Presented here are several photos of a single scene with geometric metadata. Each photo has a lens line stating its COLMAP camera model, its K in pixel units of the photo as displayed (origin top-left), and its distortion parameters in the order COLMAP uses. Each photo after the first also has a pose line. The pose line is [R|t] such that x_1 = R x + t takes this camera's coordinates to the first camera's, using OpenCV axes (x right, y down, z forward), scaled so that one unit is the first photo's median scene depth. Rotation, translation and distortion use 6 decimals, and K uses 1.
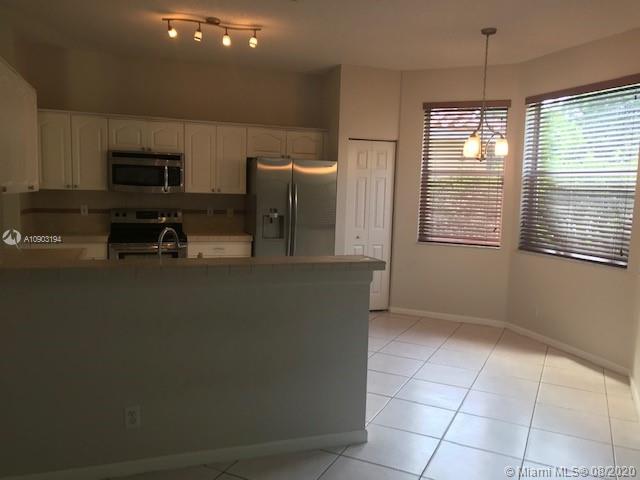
lens RADIAL K [[529.2, 0, 322.9], [0, 529.2, 238.9], [0, 0, 1]] dist [0.079617, -0.121053]
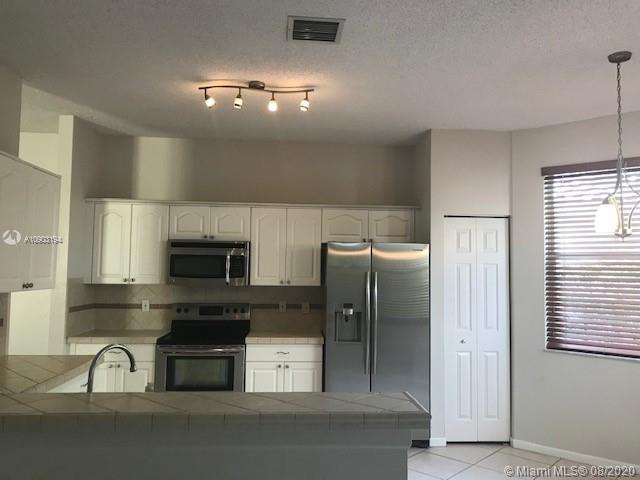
lens RADIAL K [[529.2, 0, 322.9], [0, 529.2, 238.9], [0, 0, 1]] dist [0.079617, -0.121053]
pose [[0.963459, -0.029677, -0.266205, 0.087738], [-0.013621, 0.987129, -0.159346, -0.025339], [0.267508, 0.157150, 0.950654, 0.201230]]
